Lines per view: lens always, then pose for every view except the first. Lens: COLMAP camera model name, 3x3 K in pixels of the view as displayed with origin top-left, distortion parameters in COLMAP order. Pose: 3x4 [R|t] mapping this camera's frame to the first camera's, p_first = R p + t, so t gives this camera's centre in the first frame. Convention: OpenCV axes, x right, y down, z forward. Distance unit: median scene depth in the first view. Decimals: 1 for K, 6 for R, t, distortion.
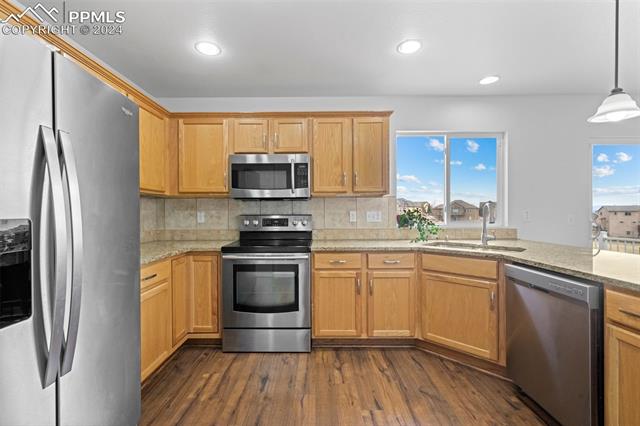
lens RADIAL K [[286.8, 0, 320.0], [0, 286.8, 213.0], [0, 0, 1]] dist [-0.001702, 0.000072]
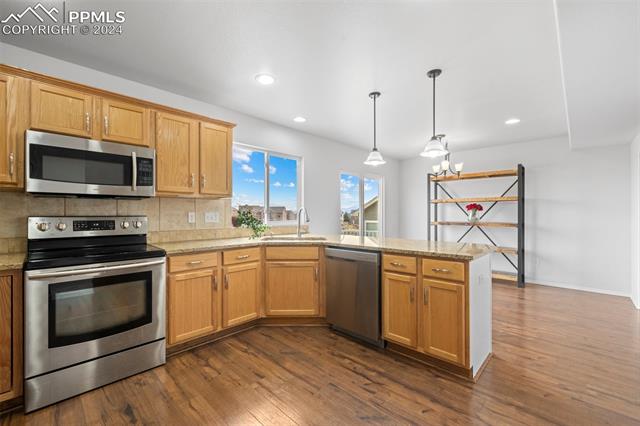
lens RADIAL K [[265.5, 0, 320.0], [0, 265.5, 213.0], [0, 0, 1]] dist [0.001723, -0.000124]
pose [[0.692411, 0.006792, 0.721471, -0.305262], [-0.001690, 0.999968, -0.007792, 0.002924], [-0.721501, 0.004175, 0.692400, 0.038492]]
